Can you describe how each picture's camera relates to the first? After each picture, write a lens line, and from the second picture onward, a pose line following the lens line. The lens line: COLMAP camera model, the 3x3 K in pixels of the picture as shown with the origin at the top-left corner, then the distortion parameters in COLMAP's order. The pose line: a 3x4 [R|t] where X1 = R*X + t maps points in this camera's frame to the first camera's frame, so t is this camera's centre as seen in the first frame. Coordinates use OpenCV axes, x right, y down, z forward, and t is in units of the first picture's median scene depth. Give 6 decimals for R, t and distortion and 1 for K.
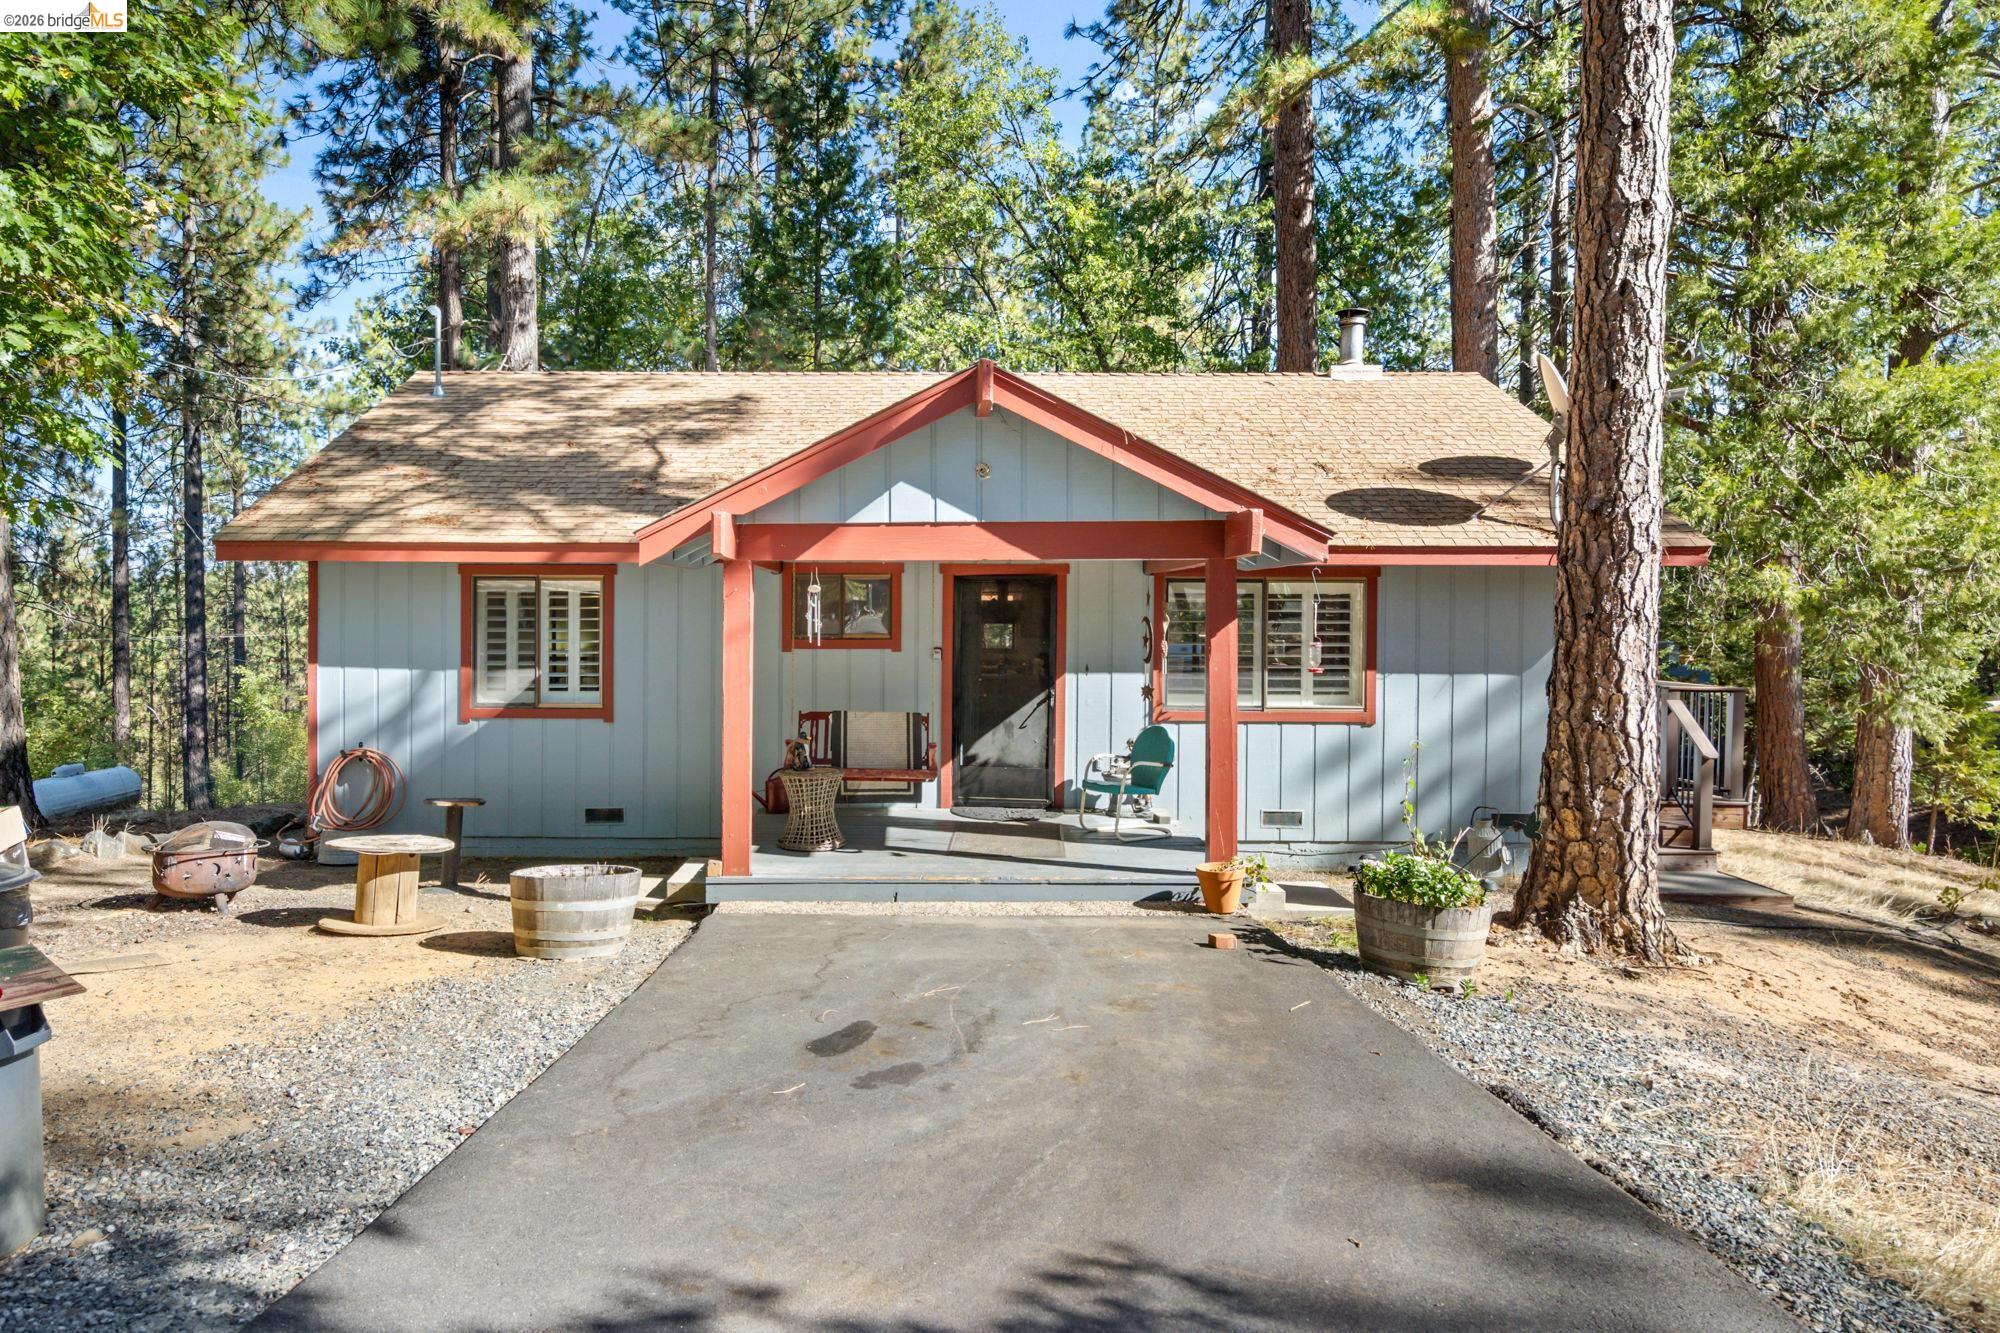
lens RADIAL K [[1004.1, 0, 1001.2], [0, 1004.1, 639.0], [0, 0, 1]] dist [-0.000469, -0.000115]
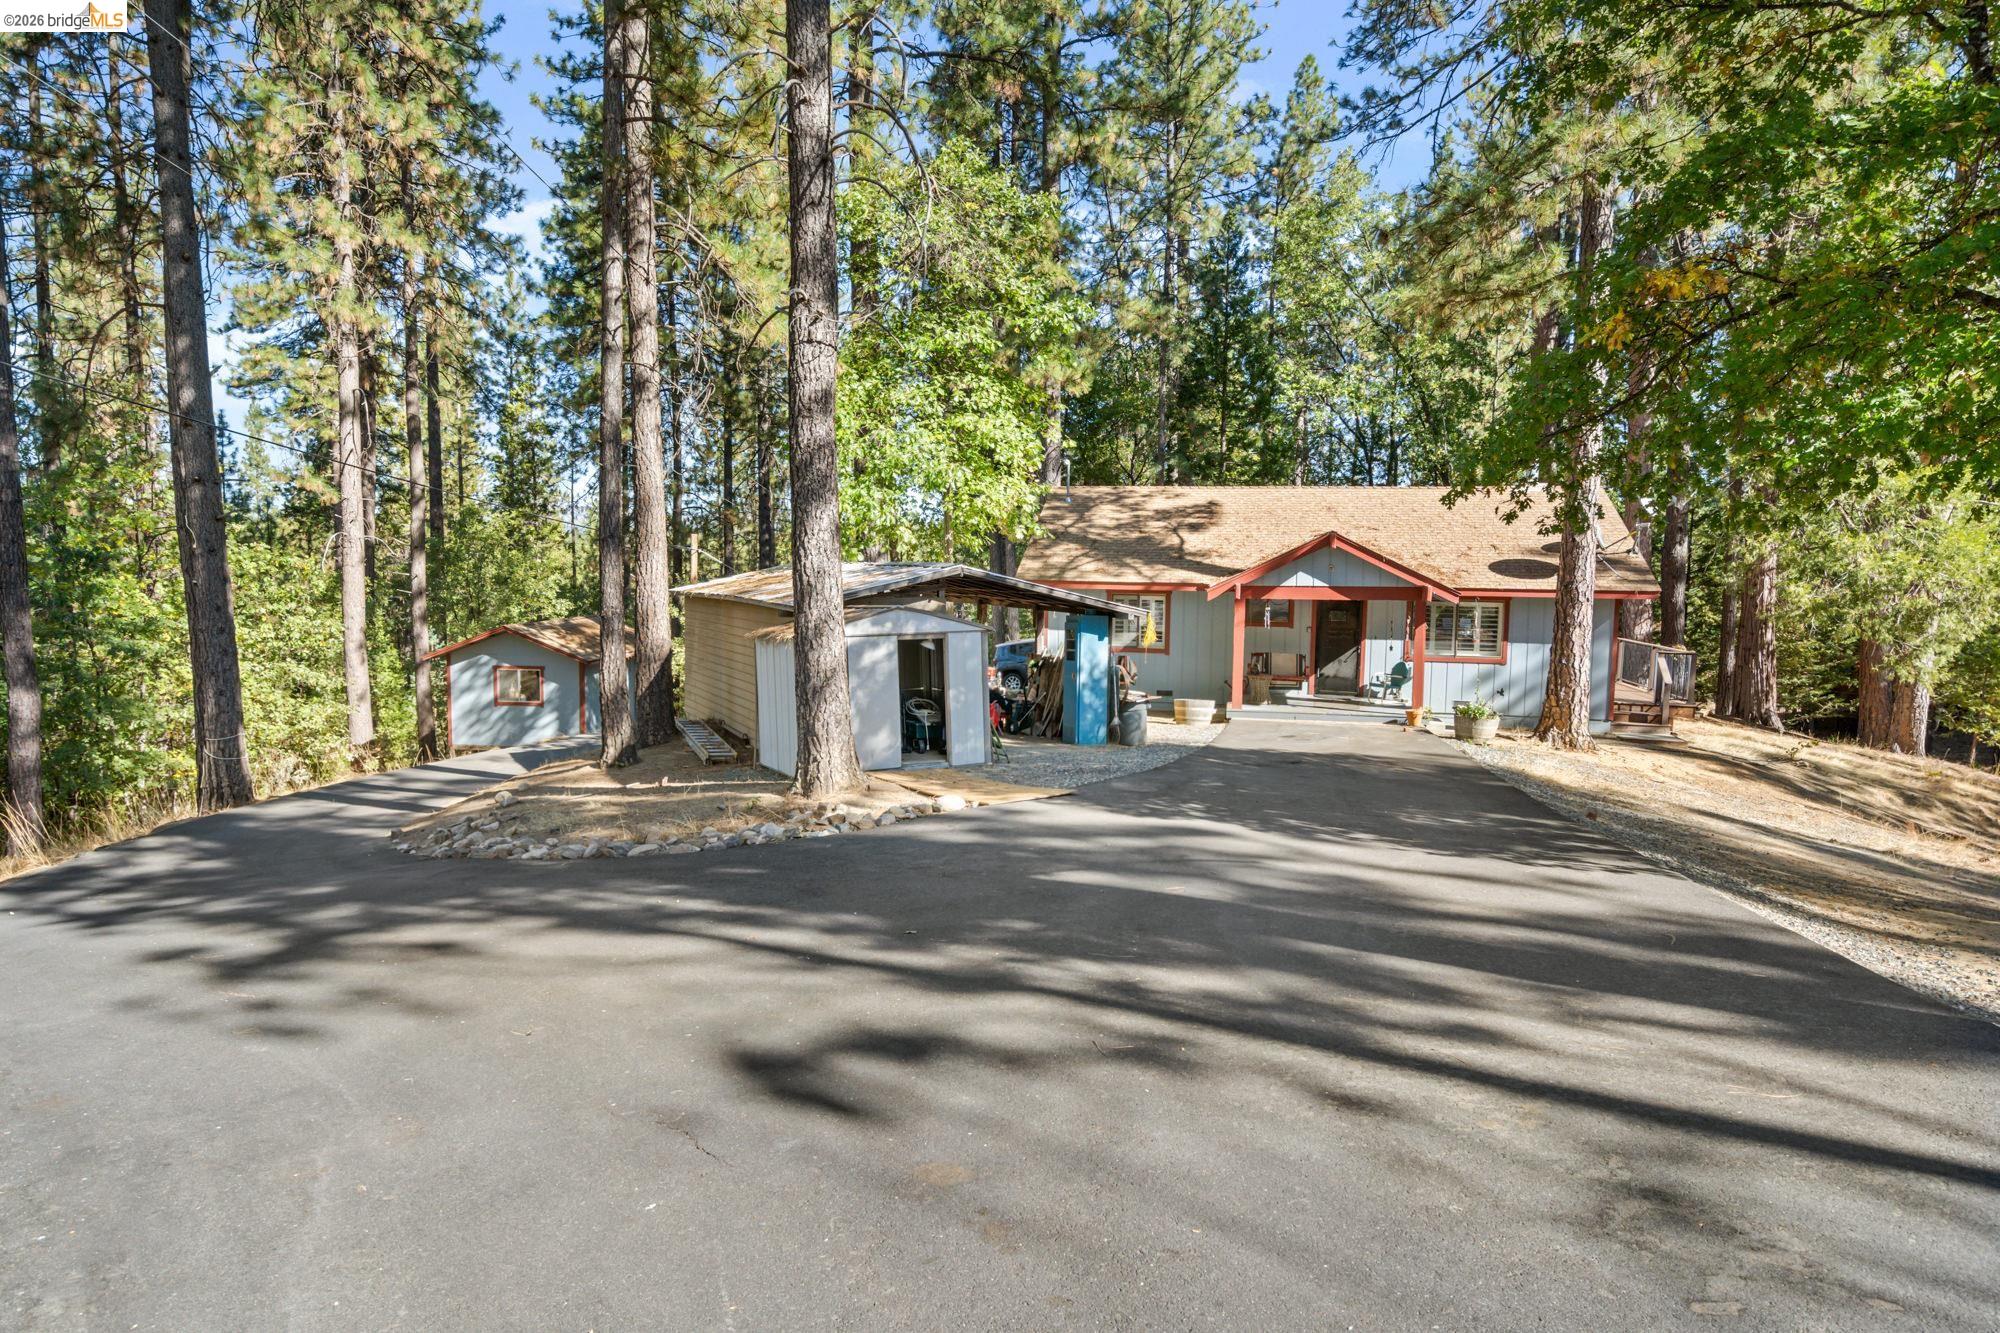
lens RADIAL K [[1004.1, 0, 1001.2], [0, 1004.1, 639.0], [0, 0, 1]] dist [-0.000469, -0.000115]
pose [[0.942562, 0.021453, -0.333342, 0.044346], [-0.003118, 0.998457, 0.055442, -0.096172], [0.334017, -0.051218, 0.941174, -1.530344]]
